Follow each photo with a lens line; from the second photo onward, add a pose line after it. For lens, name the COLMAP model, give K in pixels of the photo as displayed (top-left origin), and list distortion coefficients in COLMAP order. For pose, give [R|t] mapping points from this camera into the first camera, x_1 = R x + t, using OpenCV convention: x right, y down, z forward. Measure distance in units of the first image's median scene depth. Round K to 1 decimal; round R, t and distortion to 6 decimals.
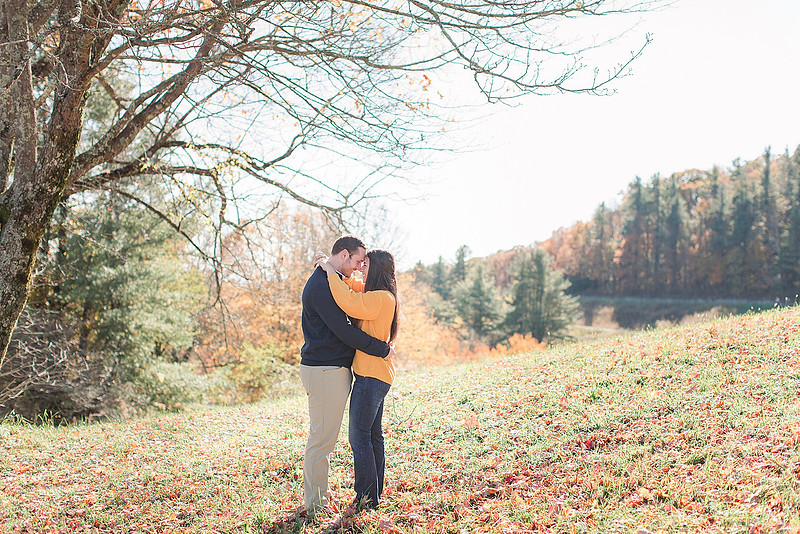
lens RADIAL K [[1238.1, 0, 400.0], [0, 1238.1, 267.0], [0, 0, 1]] dist [0.020230, 0.051629]
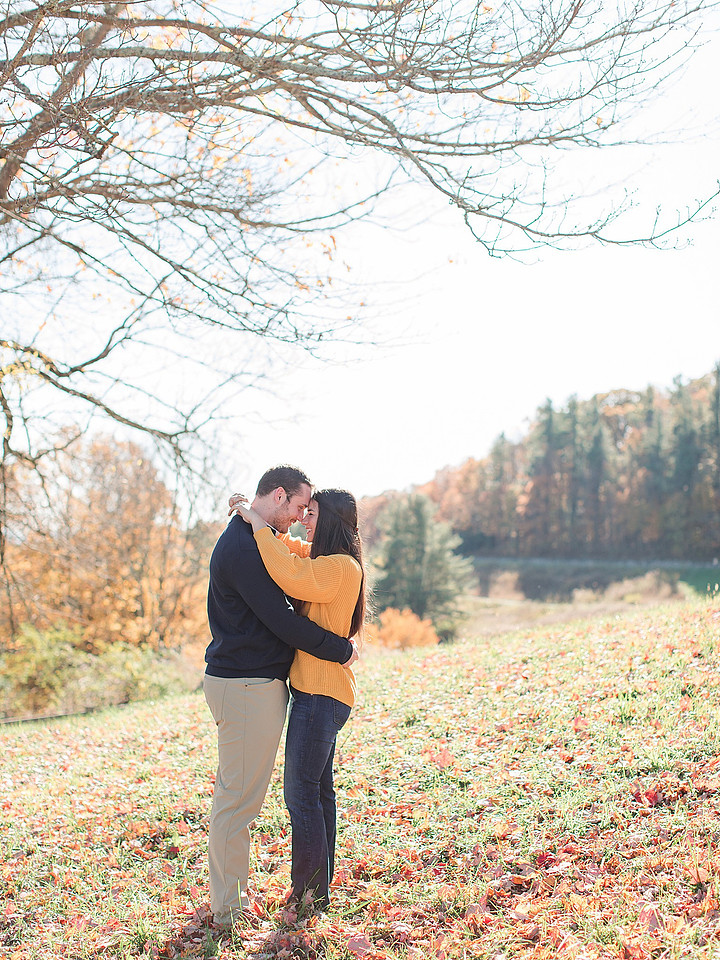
lens RADIAL K [[1615.6, 0, 356.9], [0, 1615.6, 507.8], [0, 0, 1]] dist [0.042949, -0.043749]
pose [[0.995641, 0.002769, 0.093232, -0.023161], [-0.002167, 0.999976, -0.006564, 0.000247], [-0.093248, 0.006334, 0.995623, 0.057704]]
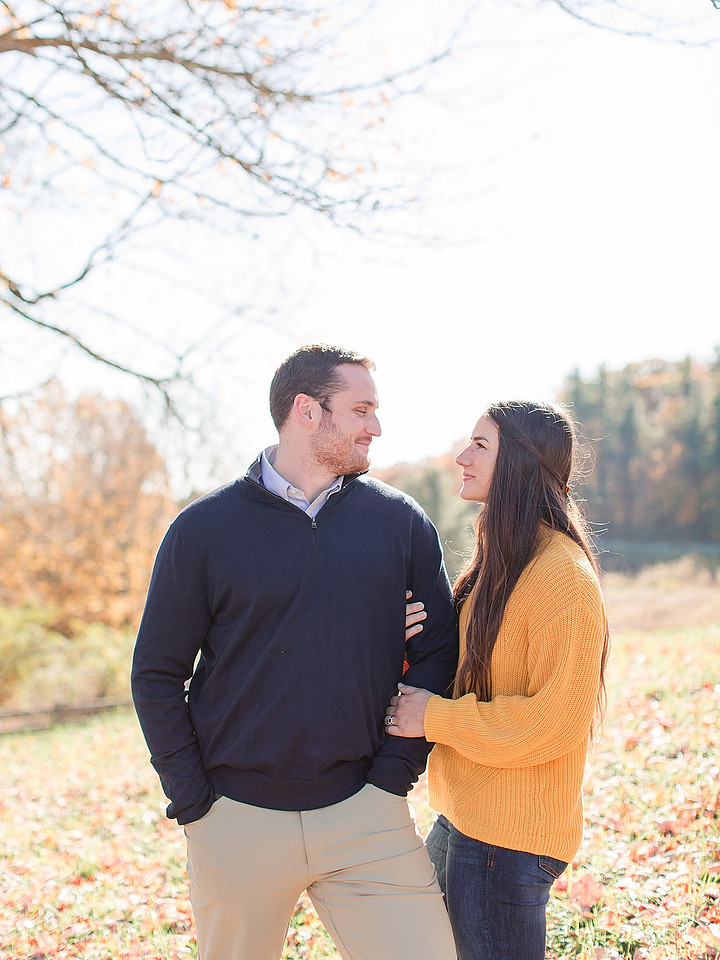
lens RADIAL K [[1615.6, 0, 356.9], [0, 1615.6, 507.8], [0, 0, 1]] dist [0.042949, -0.043749]
pose [[0.995209, 0.026335, 0.094158, -0.021505], [-0.027368, 0.999578, 0.009706, 0.002061], [-0.093863, -0.012236, 0.995510, 0.174579]]
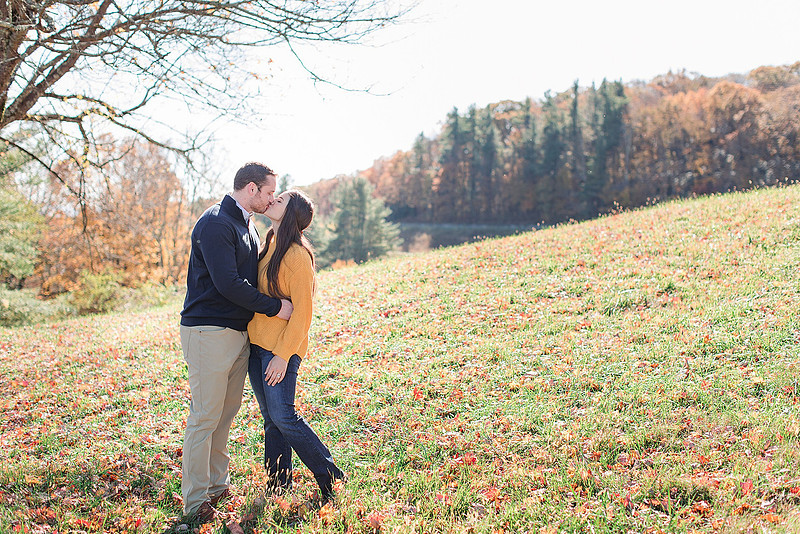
lens RADIAL K [[1407.7, 0, 447.4], [0, 1407.7, 282.9], [0, 0, 1]] dist [0.030211, 0.118726]
pose [[0.985327, -0.016030, 0.169924, -0.025059], [0.004858, 0.997811, 0.065959, -0.006361], [-0.170609, -0.064165, 0.983247, -0.253453]]
